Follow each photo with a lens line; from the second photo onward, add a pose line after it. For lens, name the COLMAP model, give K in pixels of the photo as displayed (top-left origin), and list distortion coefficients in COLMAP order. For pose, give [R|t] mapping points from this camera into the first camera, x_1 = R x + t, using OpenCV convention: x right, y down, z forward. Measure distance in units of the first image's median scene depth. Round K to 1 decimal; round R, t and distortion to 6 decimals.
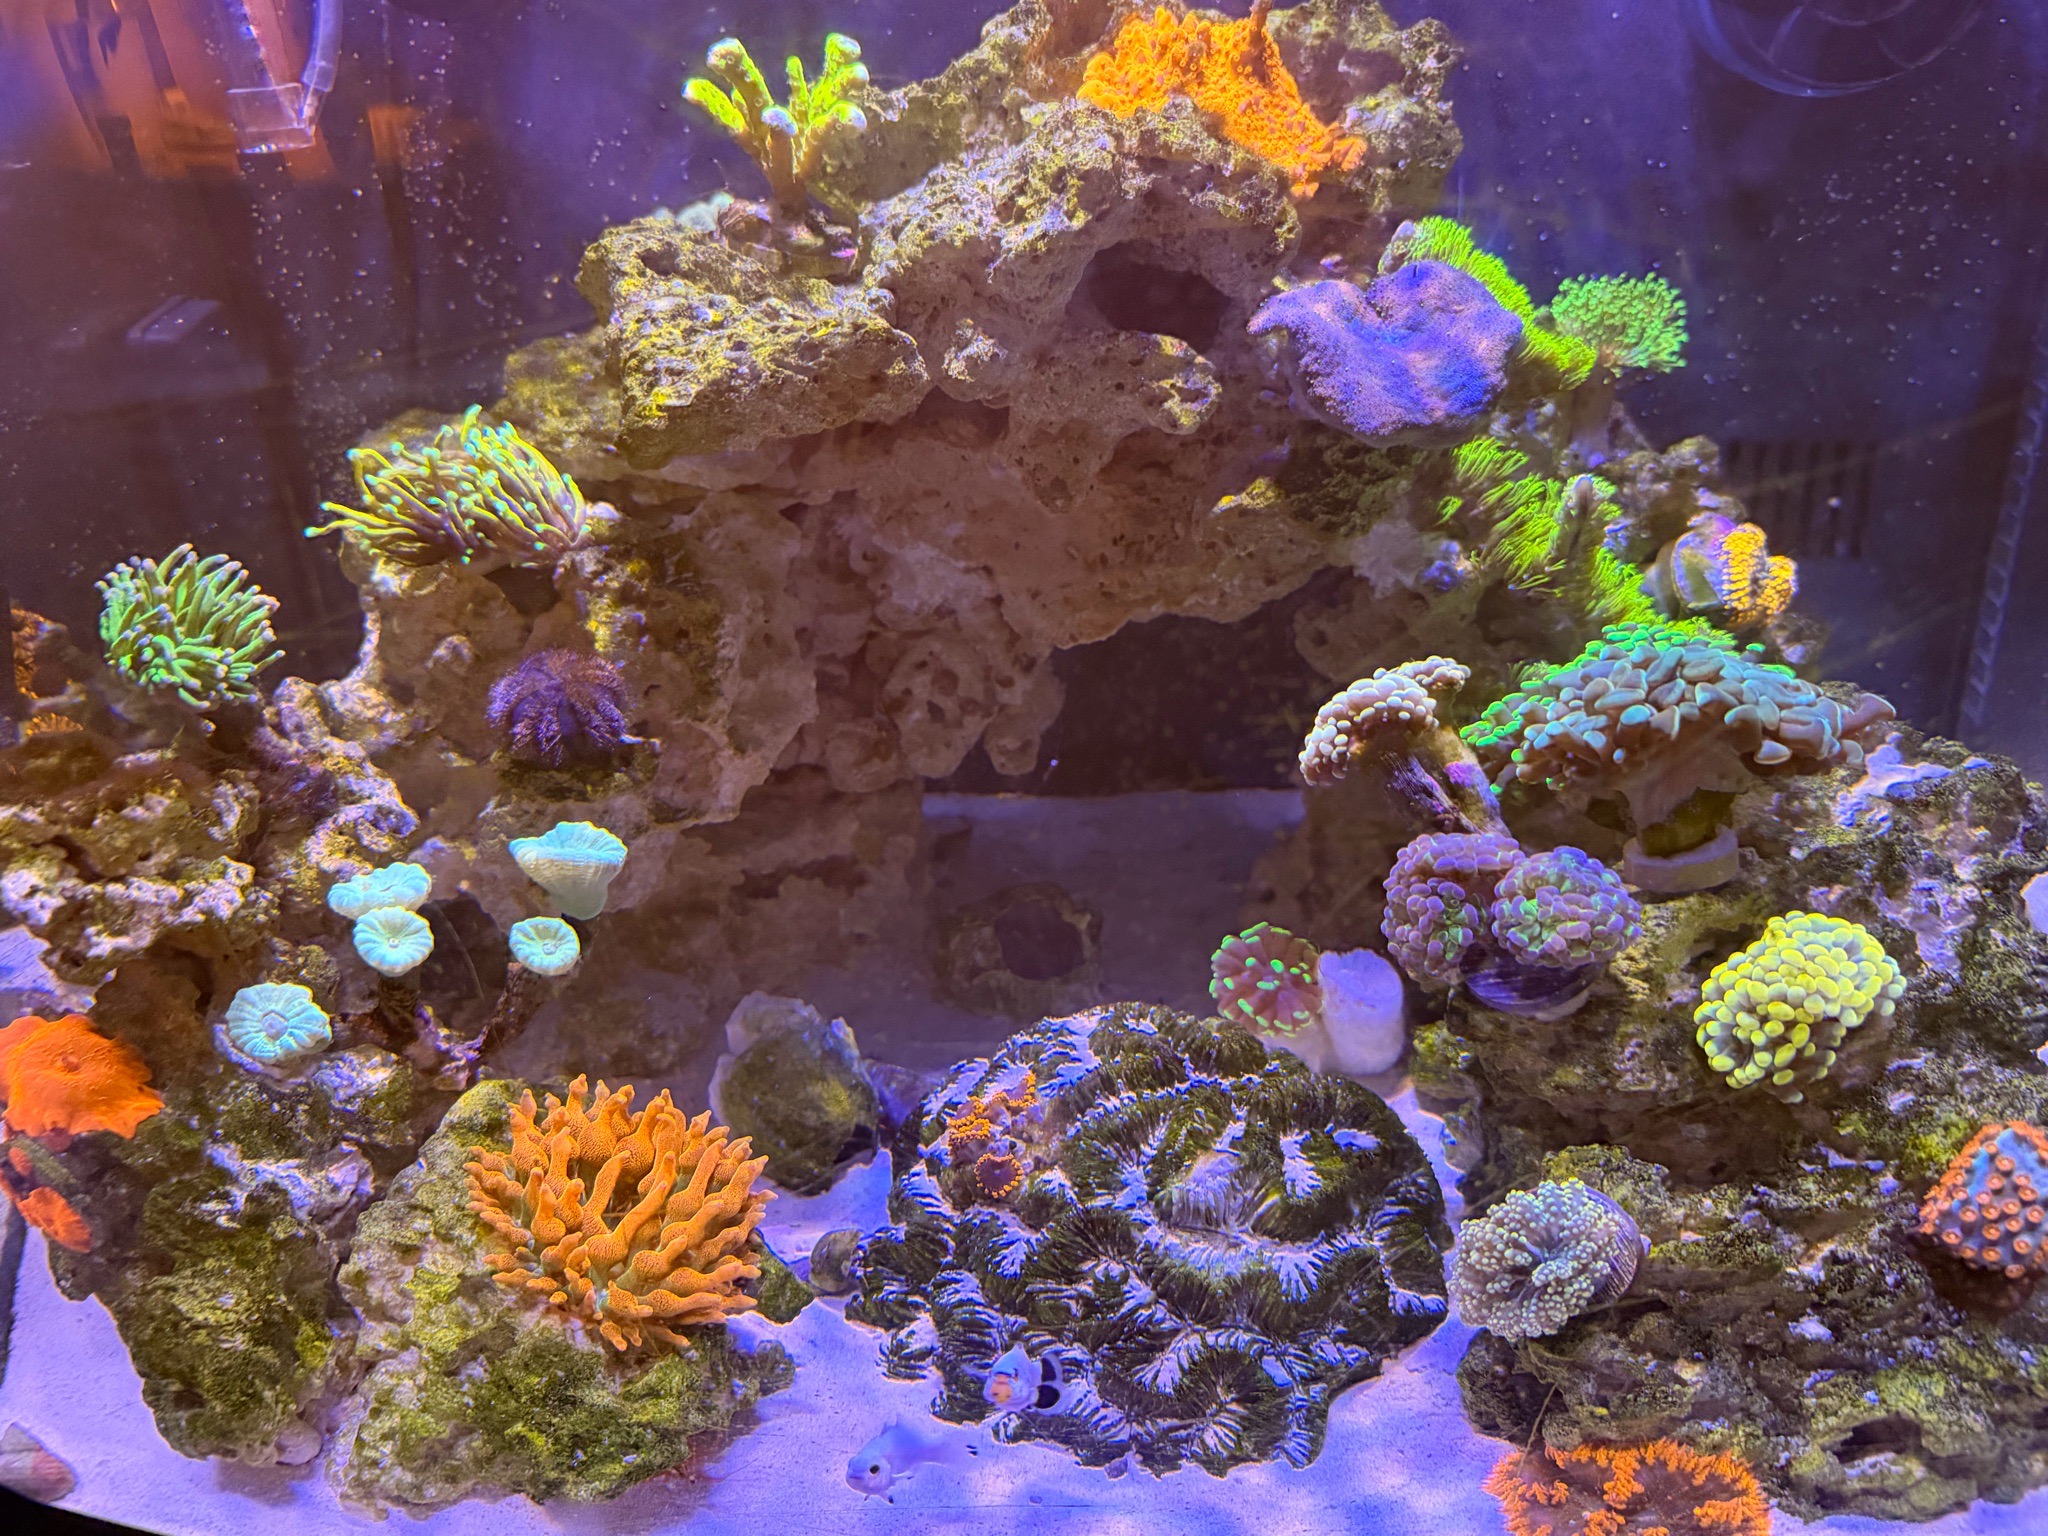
lens RADIAL K [[1687.8, 0, 1059.6], [0, 1687.8, 769.4], [0, 0, 1]] dist [0.007767, -0.001184]
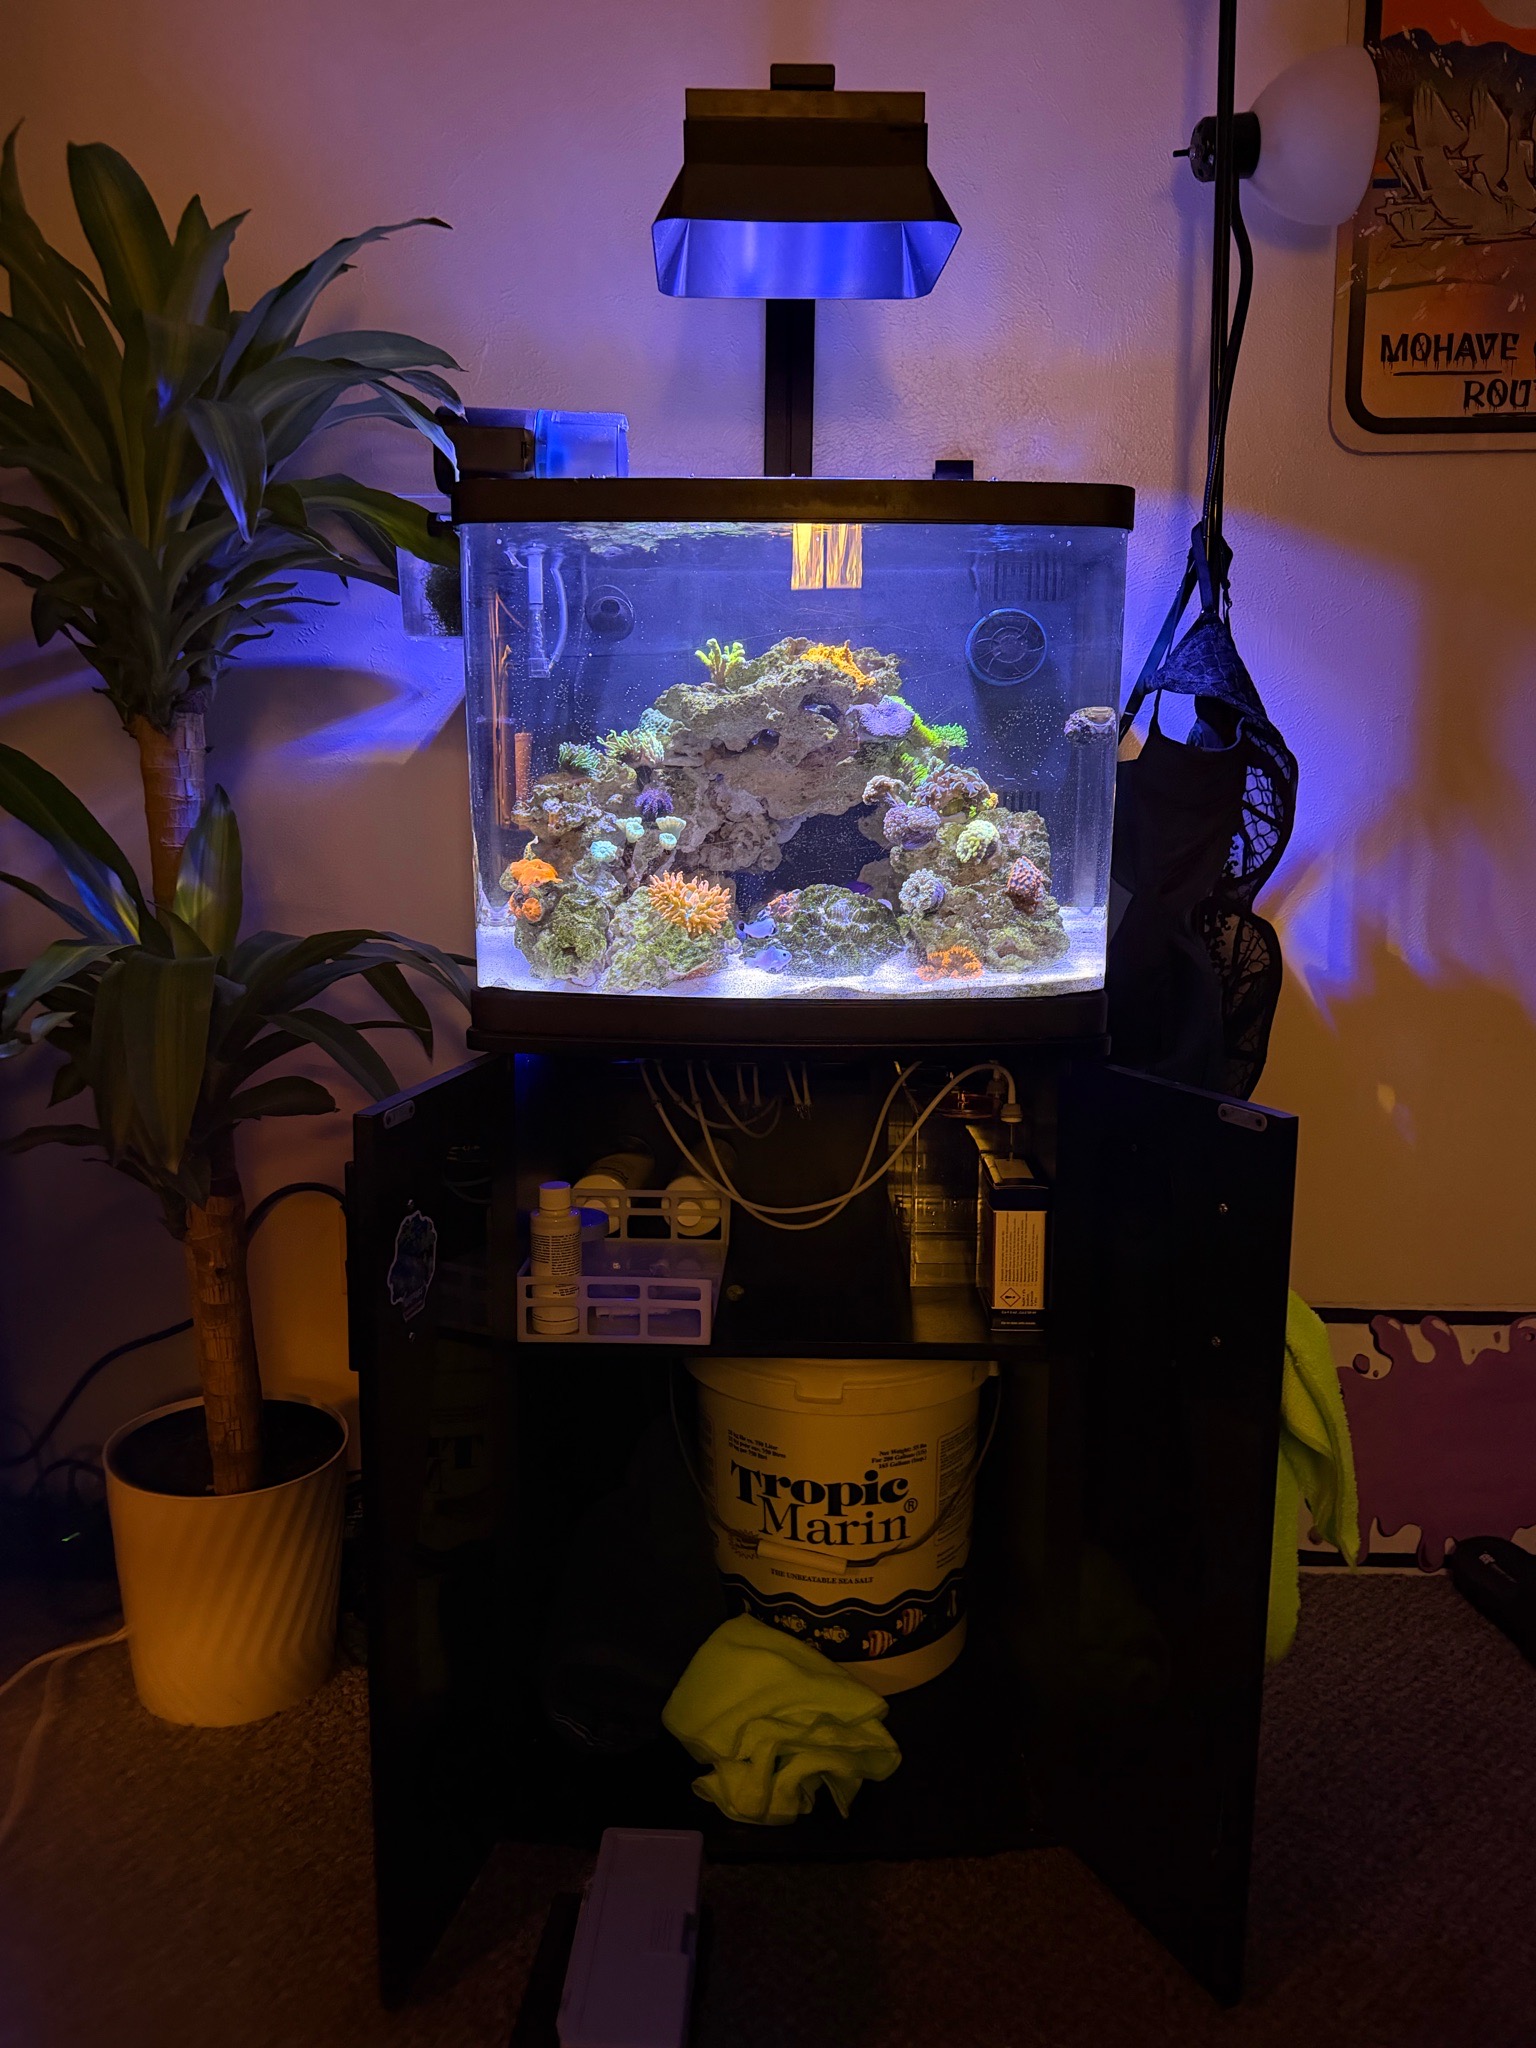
lens RADIAL K [[1687.8, 0, 768.0], [0, 1687.8, 1024.0], [0, 0, 1]] dist [0.007767, -0.001184]
pose [[0.993879, 0.031486, 0.105891, -0.452000], [0.003124, 0.950132, -0.311831, 1.618955], [-0.110429, 0.310253, 0.944218, -2.402024]]
